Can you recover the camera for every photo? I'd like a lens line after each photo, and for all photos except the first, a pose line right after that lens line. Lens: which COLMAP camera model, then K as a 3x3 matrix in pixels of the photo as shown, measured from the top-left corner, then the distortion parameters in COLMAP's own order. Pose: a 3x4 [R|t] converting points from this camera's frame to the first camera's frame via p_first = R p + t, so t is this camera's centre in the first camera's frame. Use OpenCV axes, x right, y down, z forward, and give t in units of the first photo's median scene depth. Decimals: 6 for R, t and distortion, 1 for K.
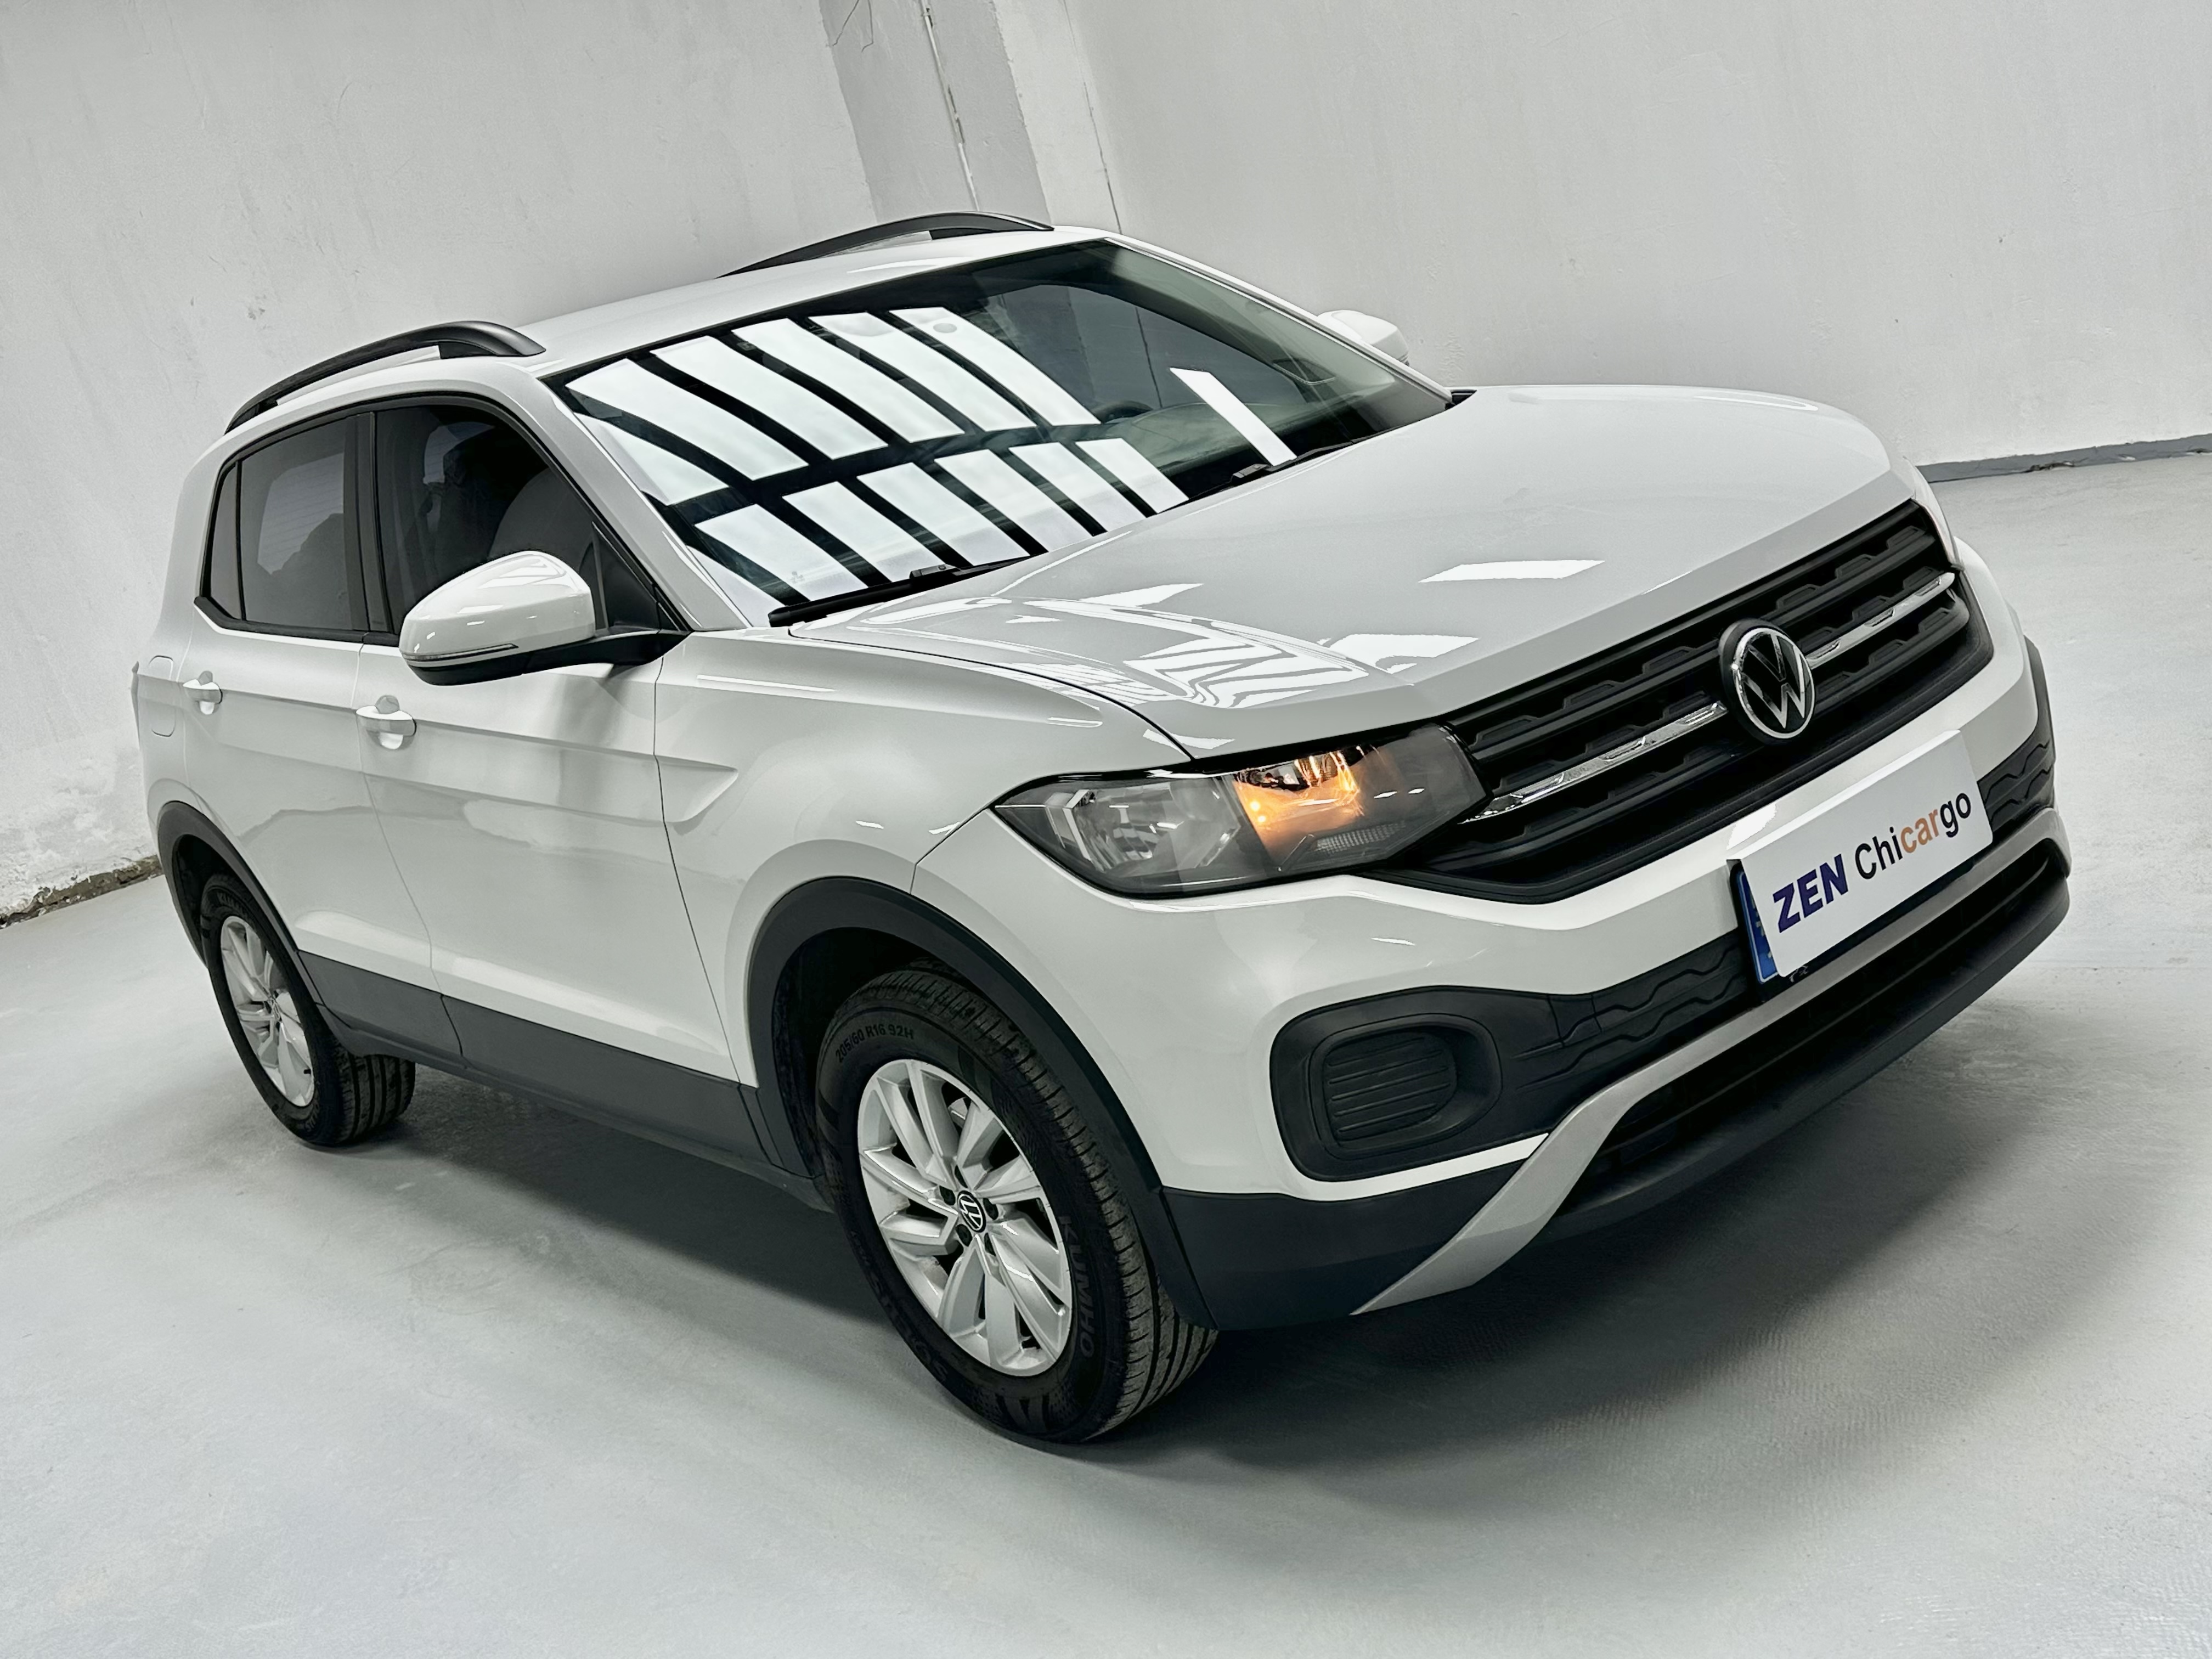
lens RADIAL K [[2284.9, 0, 1106.0], [0, 2284.9, 829.5], [0, 0, 1]] dist [0.192188, -0.361024]
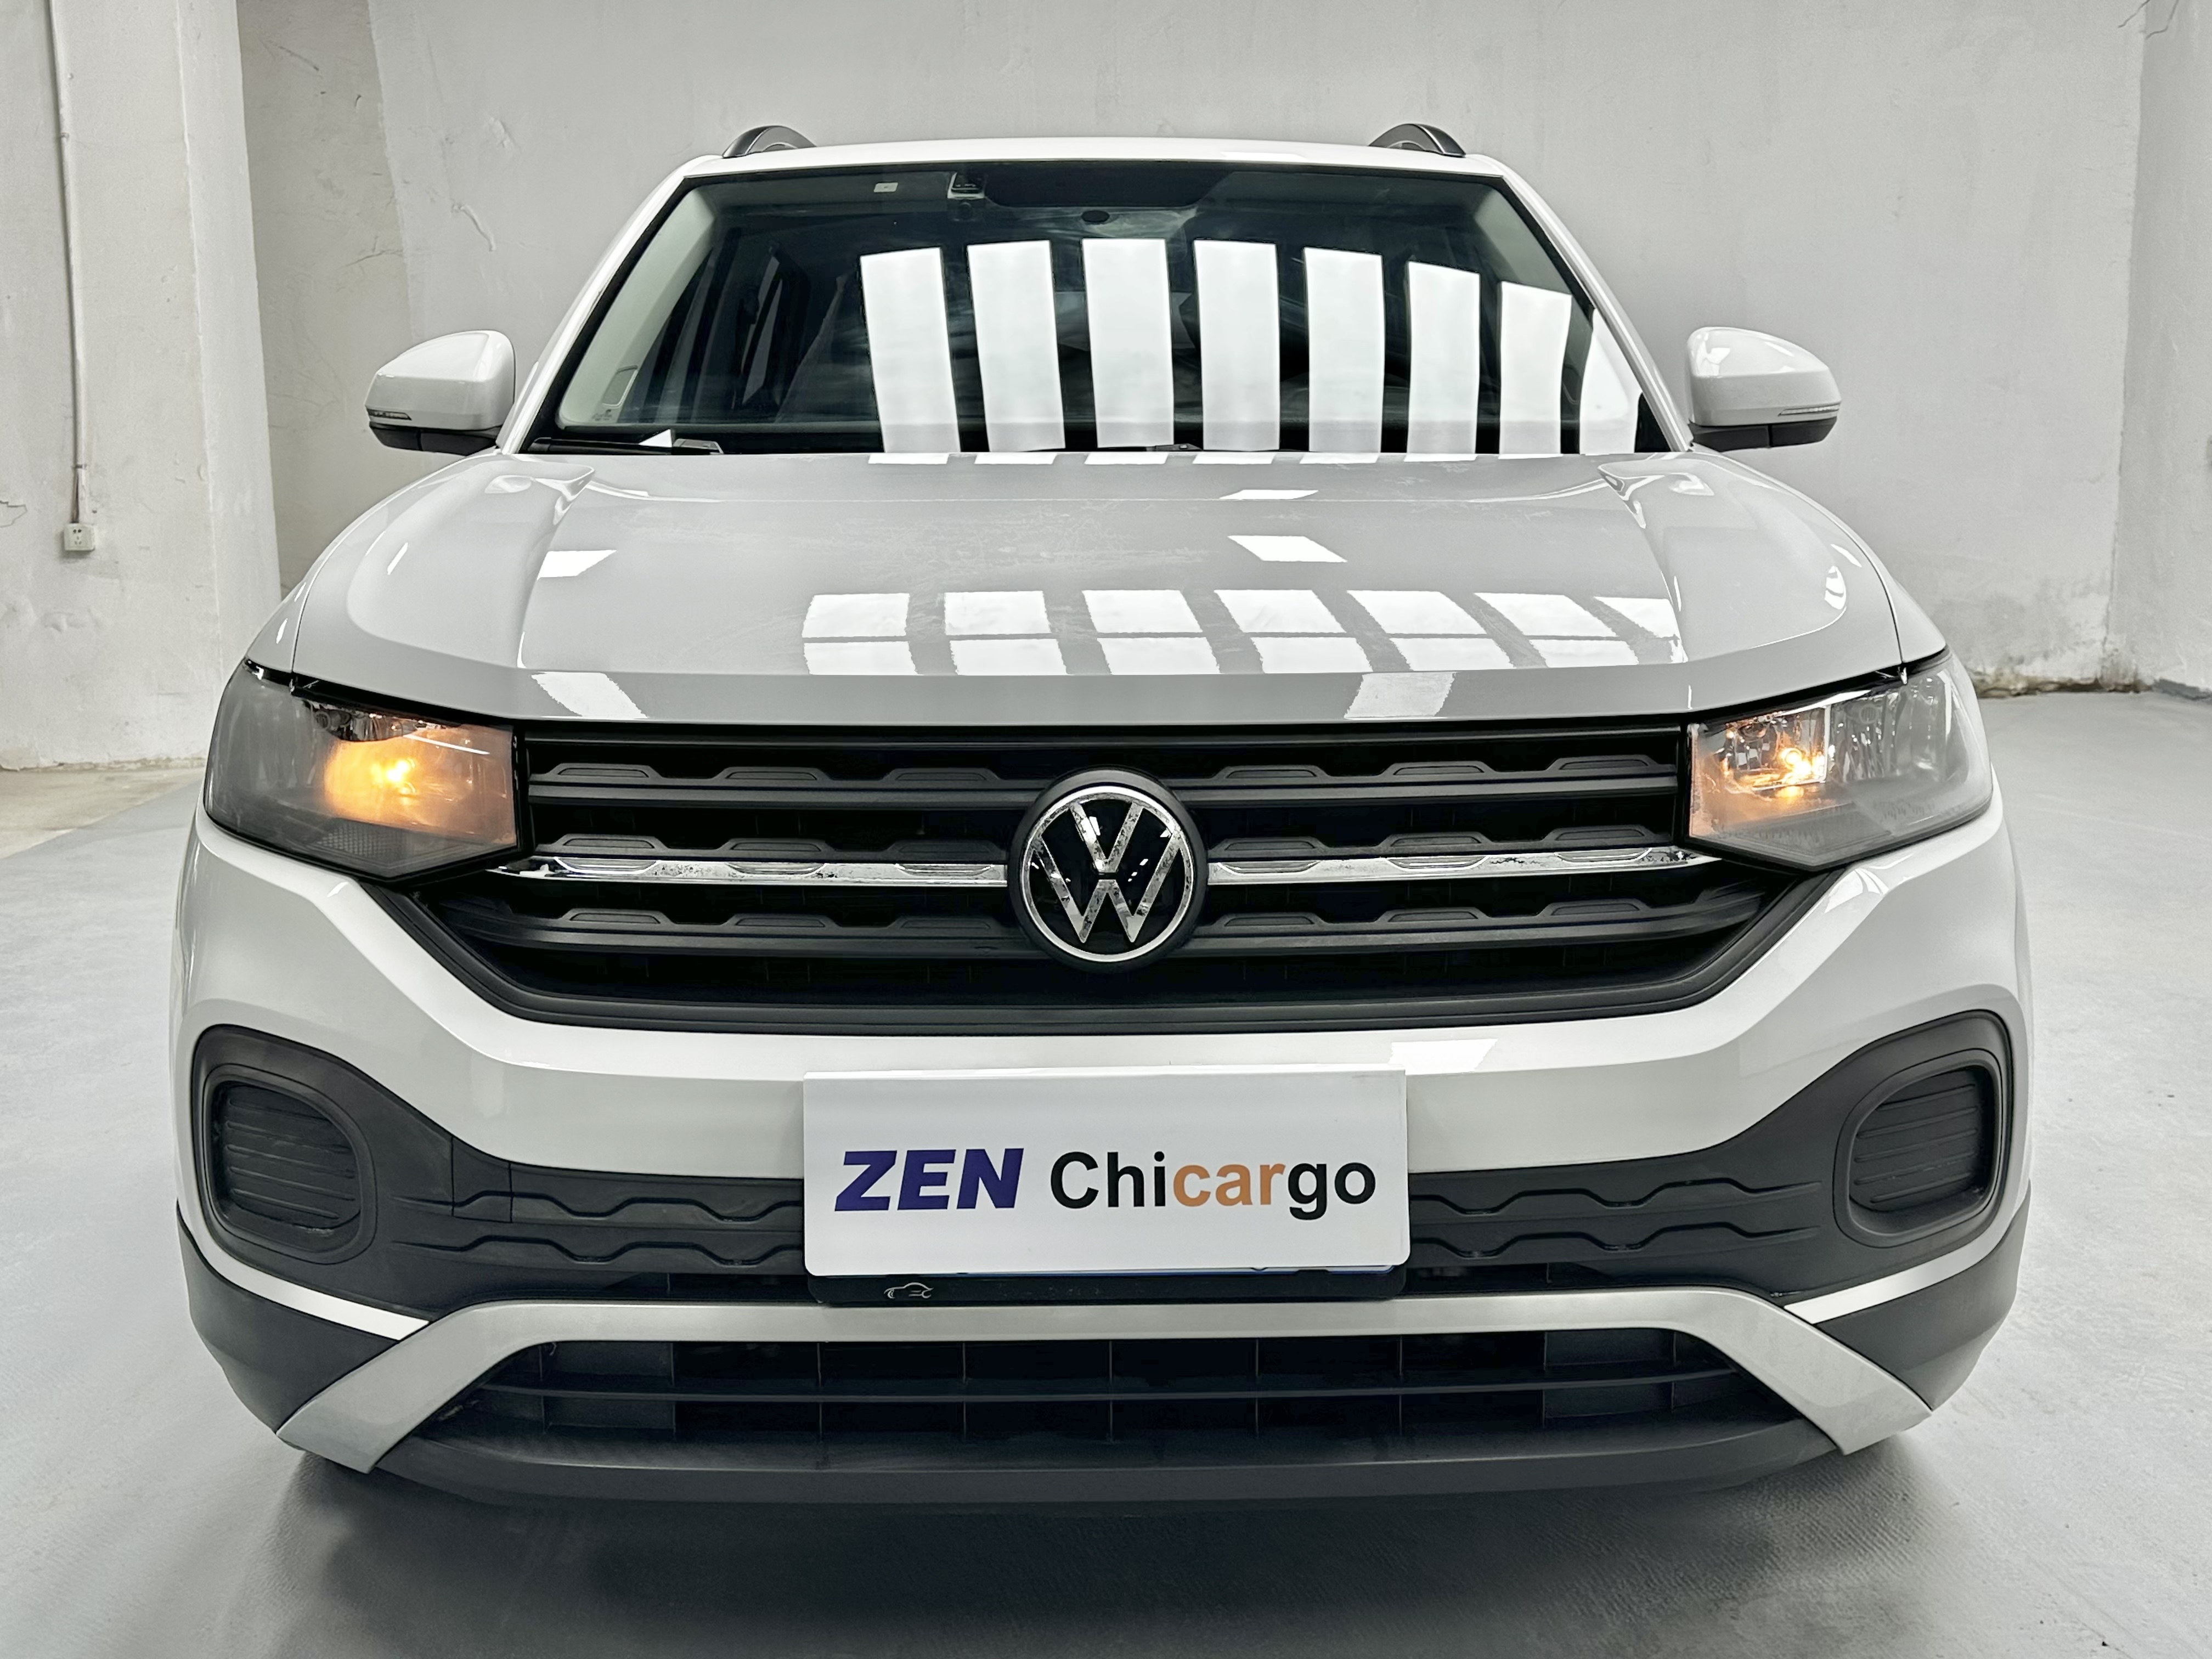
lens RADIAL K [[2284.9, 0, 1106.0], [0, 2284.9, 829.5], [0, 0, 1]] dist [0.192188, -0.361024]
pose [[0.767283, 0.343617, -0.541484, 0.652277], [-0.337516, 0.934313, 0.114641, -0.153800], [0.545308, 0.094798, 0.832858, 0.478034]]
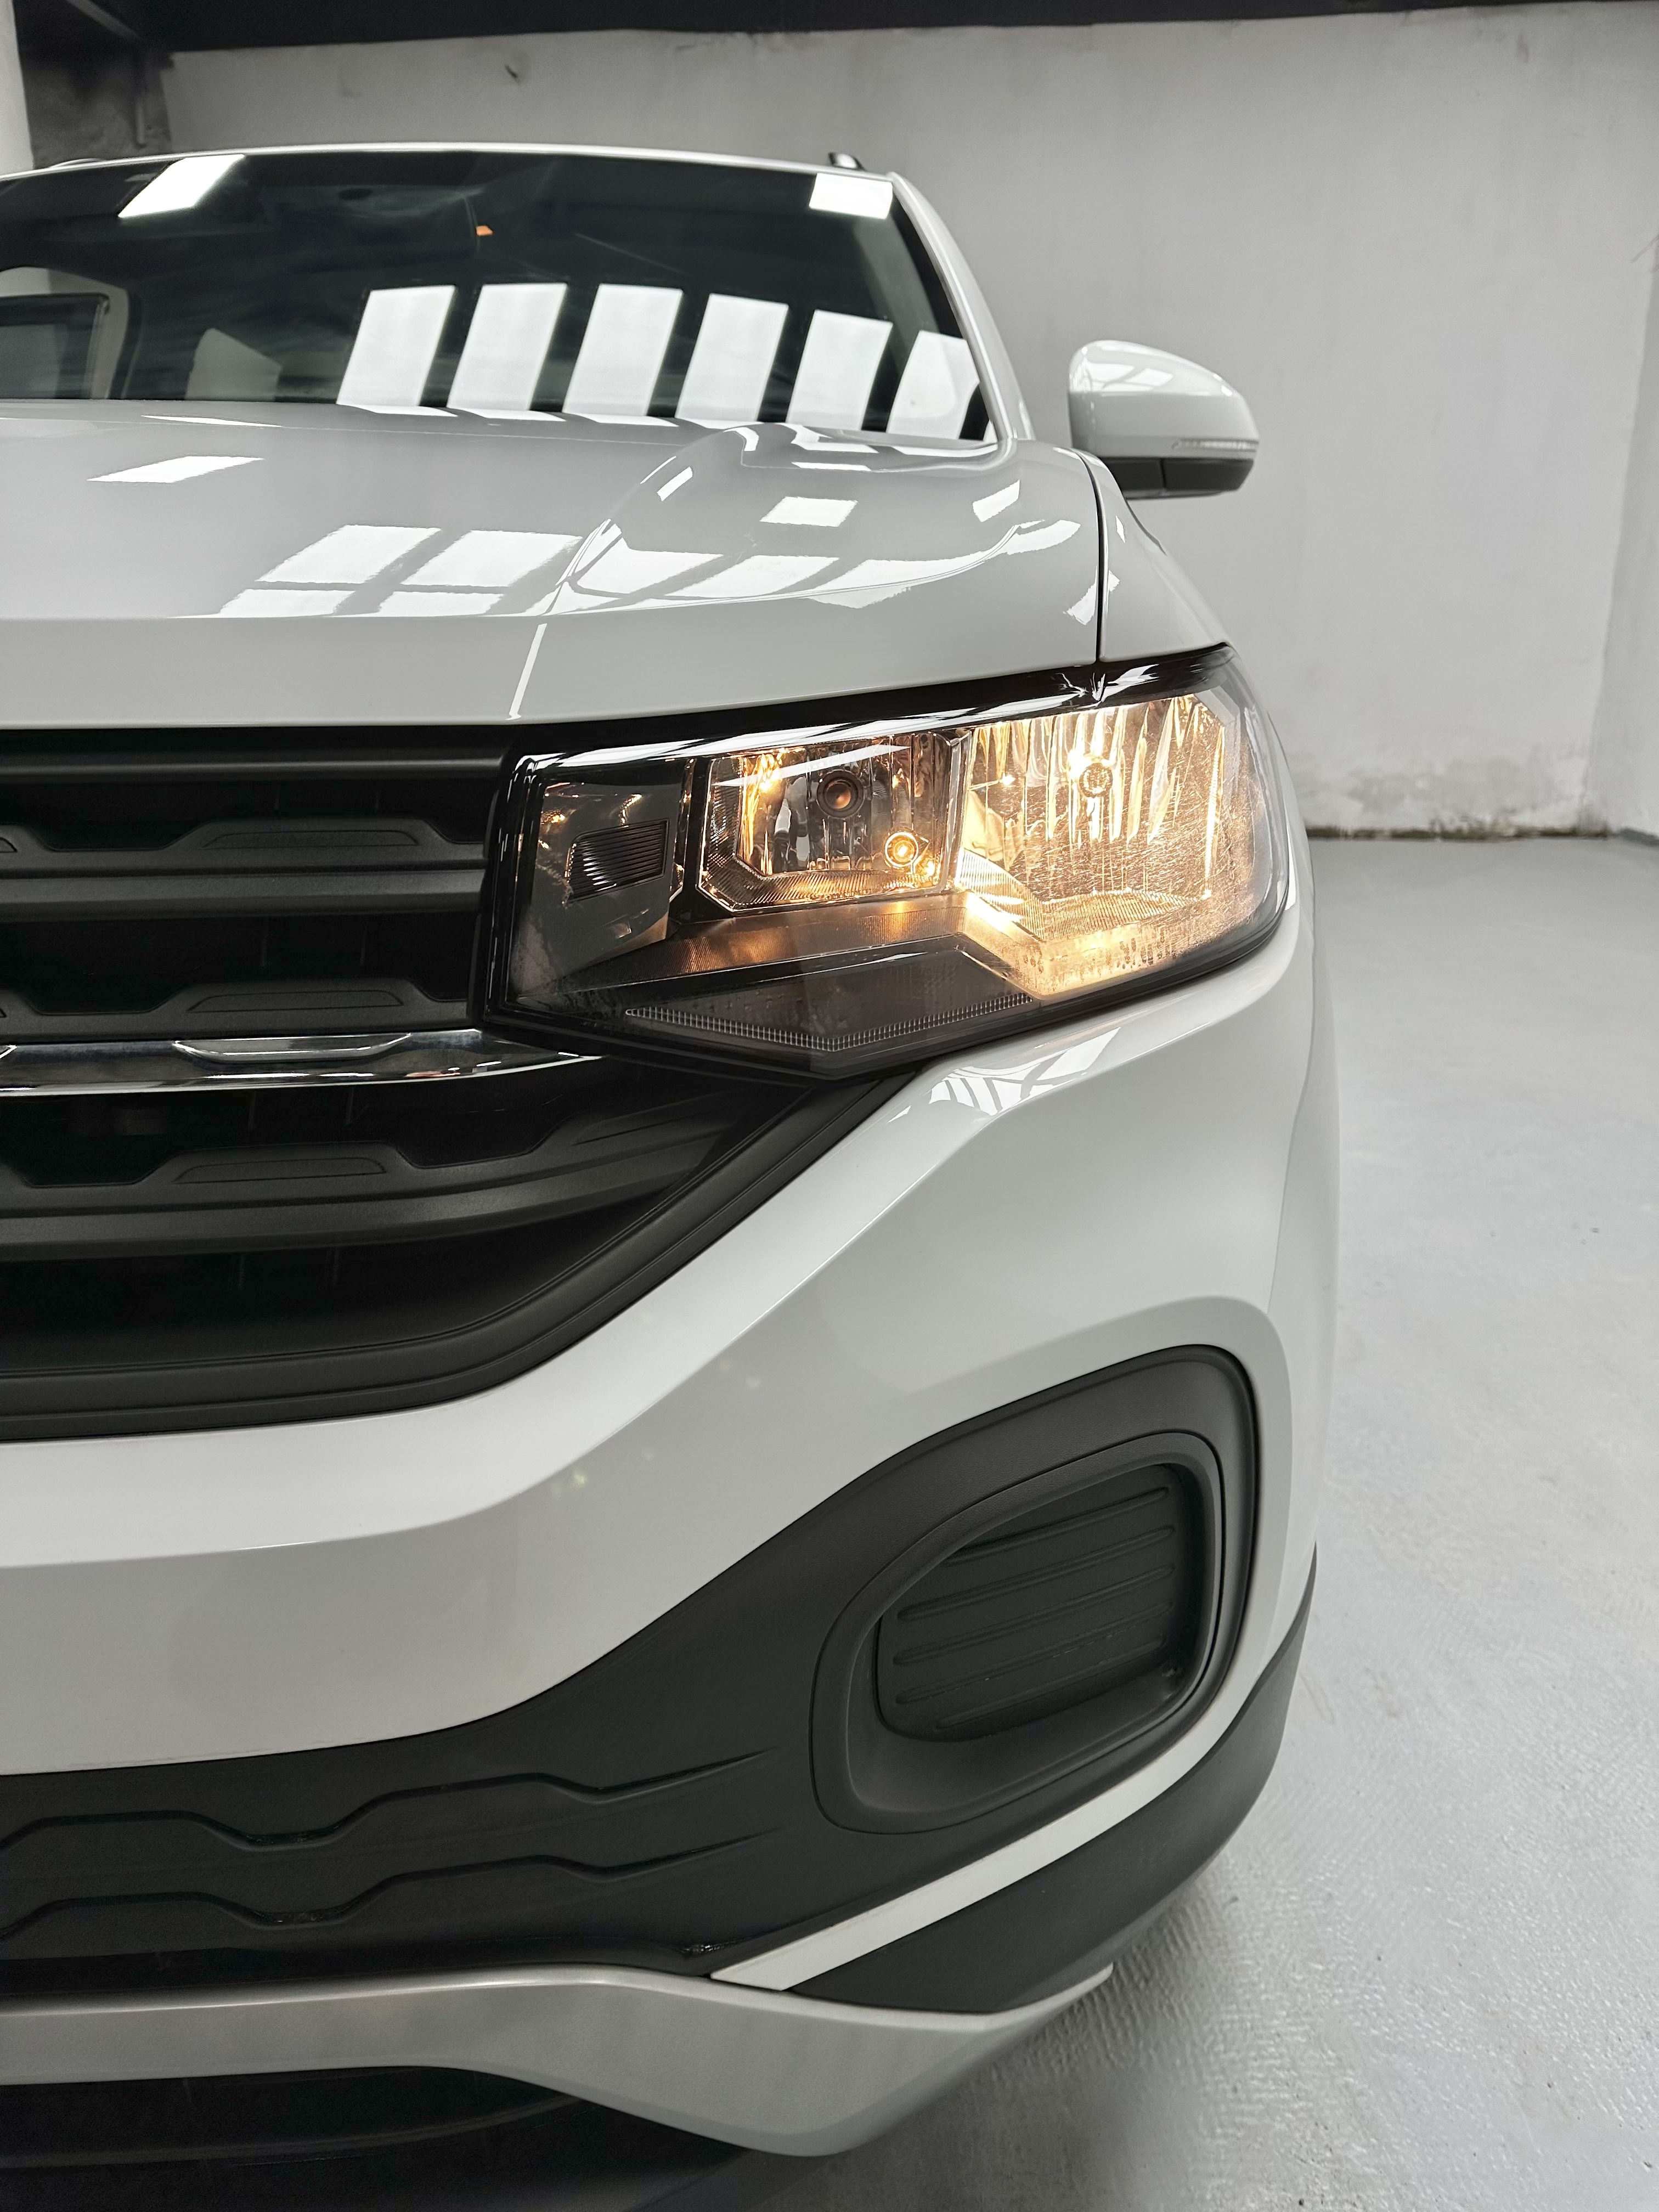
lens RADIAL K [[1545.2, 0, 766.3], [0, 1545.2, 1140.5], [0, 0, 1]] dist [0.037694, -0.053943]
pose [[0.720804, 0.427543, -0.545572, 0.557596], [-0.339332, 0.903992, 0.260100, -0.180688], [0.604396, -0.002351, 0.796680, 1.004825]]
